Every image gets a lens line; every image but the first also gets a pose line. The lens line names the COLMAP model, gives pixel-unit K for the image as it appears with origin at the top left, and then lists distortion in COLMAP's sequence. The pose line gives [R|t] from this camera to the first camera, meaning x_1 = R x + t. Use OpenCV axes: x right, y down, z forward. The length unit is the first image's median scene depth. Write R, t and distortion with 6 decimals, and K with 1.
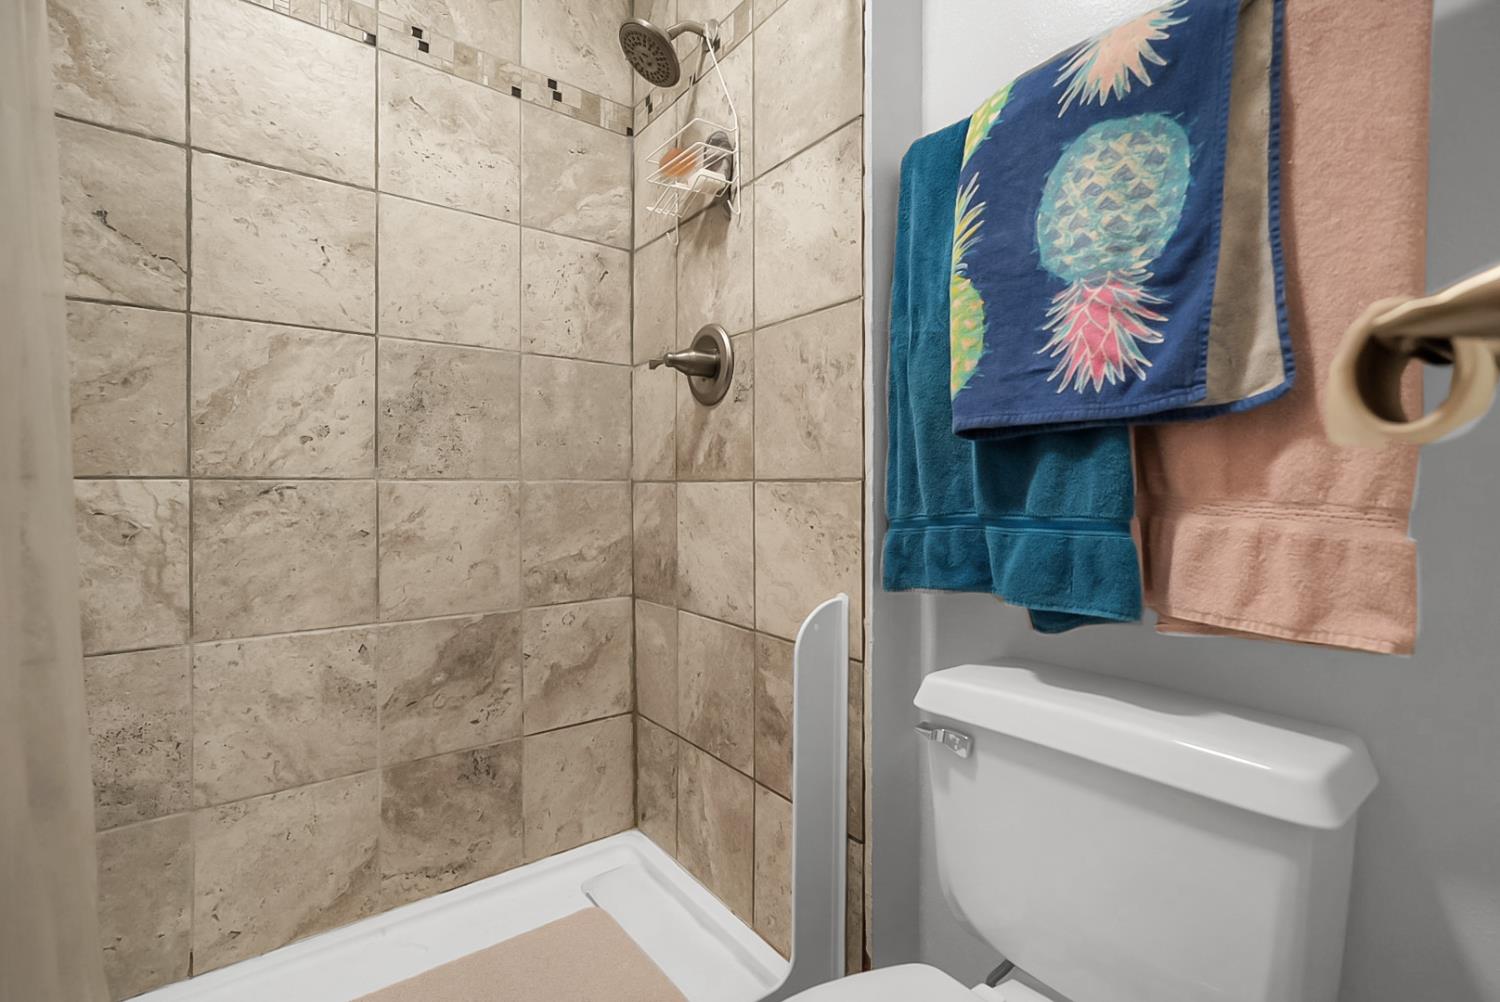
lens RADIAL K [[650.4, 0, 746.6], [0, 650.4, 496.5], [0, 0, 1]] dist [-0.002327, 0.001700]
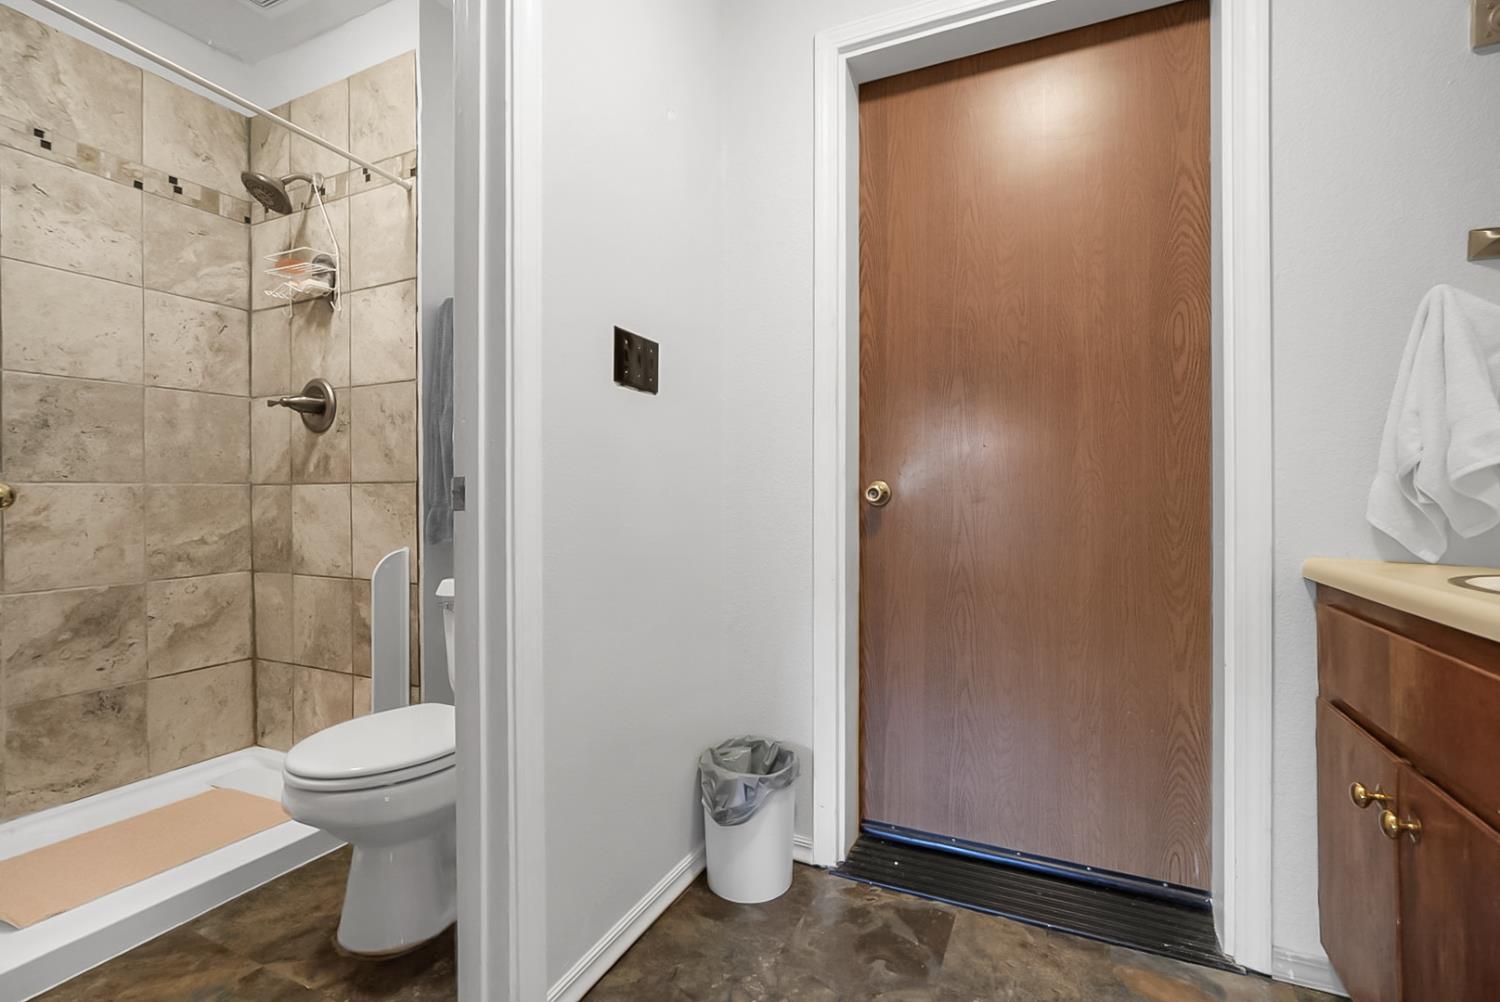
lens RADIAL K [[650.4, 0, 765.9], [0, 650.4, 492.7], [0, 0, 1]] dist [-0.002327, 0.001700]
pose [[0.872443, -0.006318, 0.488675, 0.108555], [0.014817, 0.999799, -0.013527, 0.031708], [-0.488491, 0.019042, 0.872361, -0.785634]]
